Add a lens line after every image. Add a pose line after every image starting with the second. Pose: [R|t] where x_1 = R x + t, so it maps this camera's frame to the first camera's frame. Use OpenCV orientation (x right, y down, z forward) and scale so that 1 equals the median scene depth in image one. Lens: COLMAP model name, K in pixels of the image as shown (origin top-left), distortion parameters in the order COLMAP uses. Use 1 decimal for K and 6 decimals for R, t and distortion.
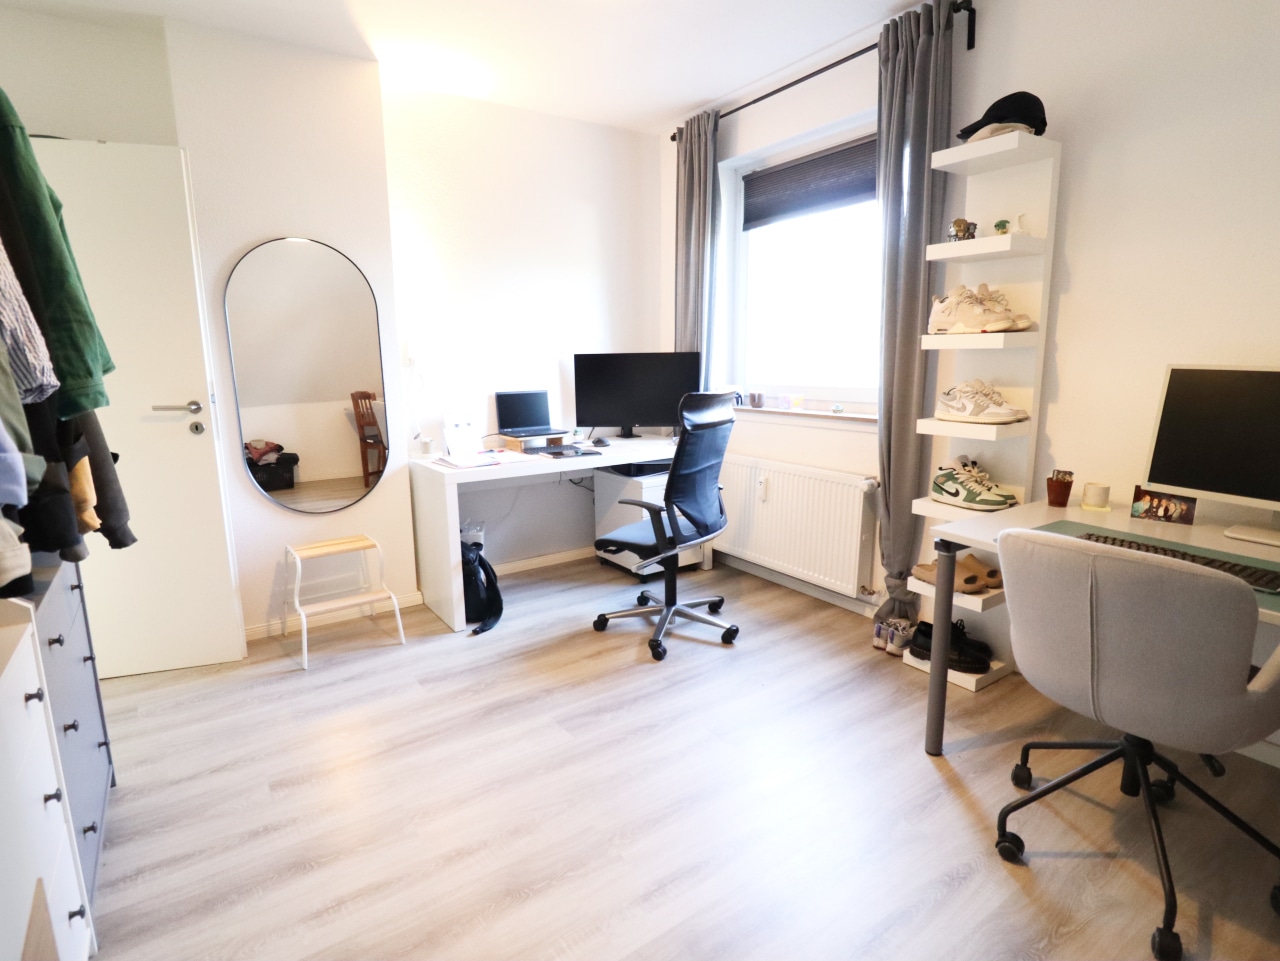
lens RADIAL K [[678.3, 0, 647.8], [0, 678.3, 480.0], [0, 0, 1]] dist [0.001047, -0.000170]
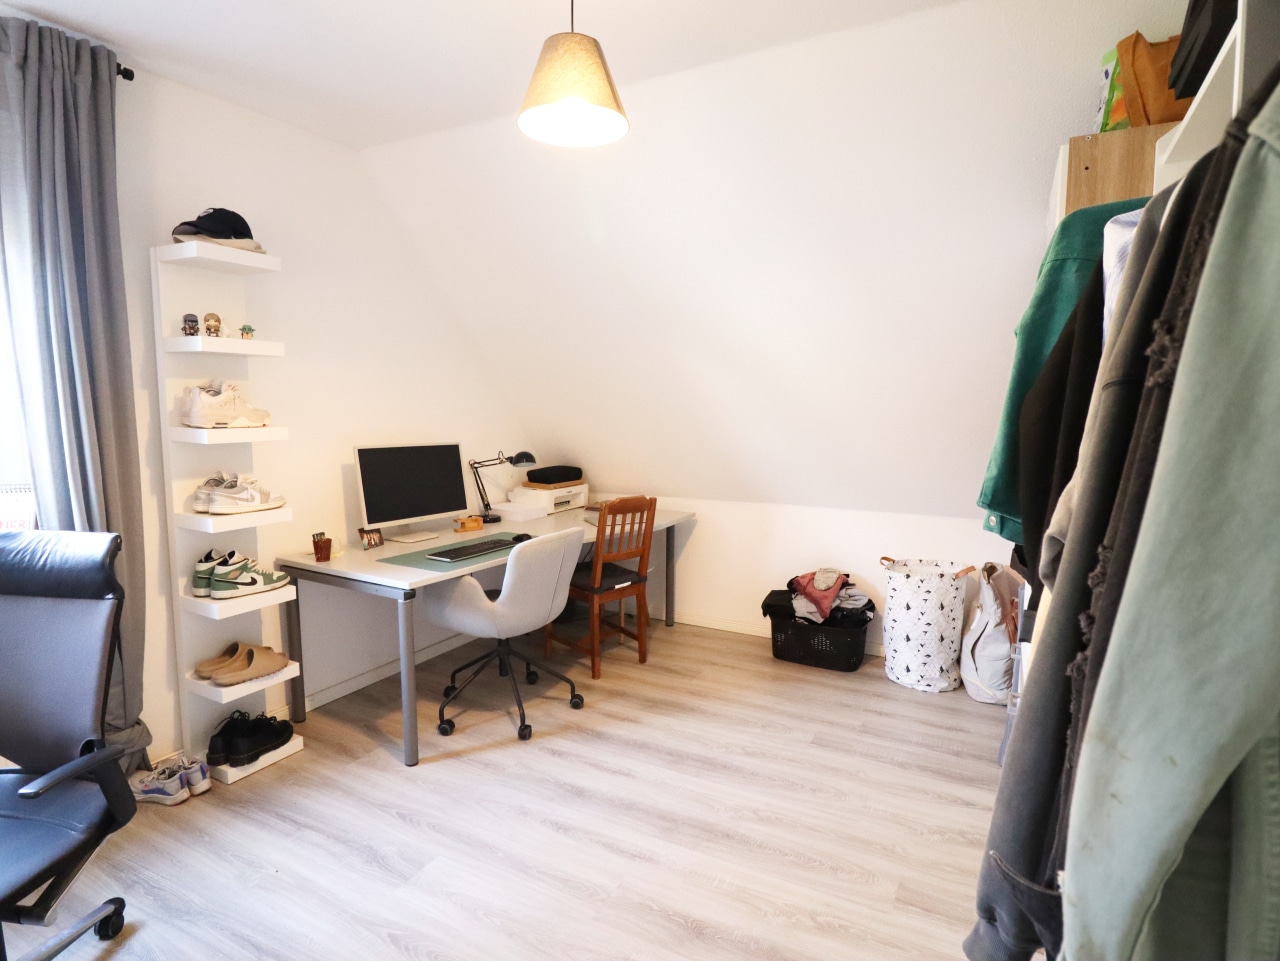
lens RADIAL K [[678.3, 0, 647.8], [0, 678.3, 480.0], [0, 0, 1]] dist [0.001047, -0.000170]
pose [[-0.451616, -0.087835, 0.887878, -0.725728], [0.168754, 0.968771, 0.181674, -0.219885], [-0.876108, 0.231880, -0.422690, 0.907925]]
